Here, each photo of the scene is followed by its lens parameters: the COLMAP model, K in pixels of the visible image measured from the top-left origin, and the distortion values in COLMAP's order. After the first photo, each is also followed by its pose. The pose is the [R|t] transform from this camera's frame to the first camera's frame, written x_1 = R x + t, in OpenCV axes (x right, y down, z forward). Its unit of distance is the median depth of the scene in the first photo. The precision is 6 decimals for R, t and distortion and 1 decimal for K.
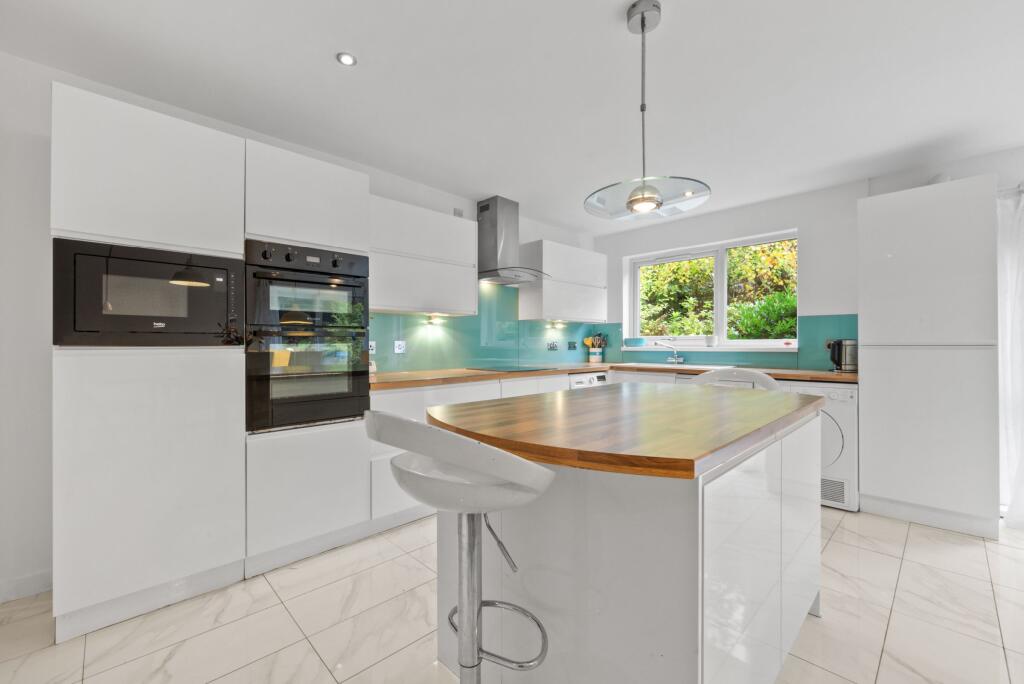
lens RADIAL K [[420.9, 0, 506.7], [0, 420.9, 340.9], [0, 0, 1]] dist [-0.010042, 0.000046]
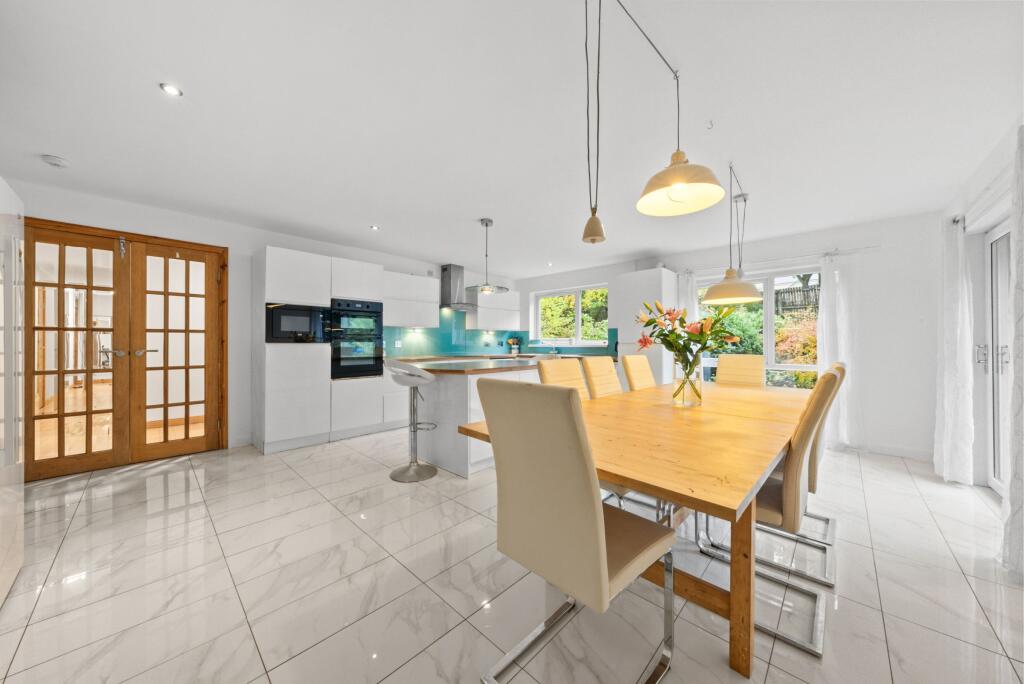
lens RADIAL K [[349.7, 0, 509.0], [0, 349.7, 340.1], [0, 0, 1]] dist [-0.000086, 0.000032]
pose [[0.999027, 0.001537, 0.044067, 0.166293], [-0.001448, 0.999997, -0.002045, -0.001362], [-0.044070, 0.001979, 0.999026, -0.569182]]
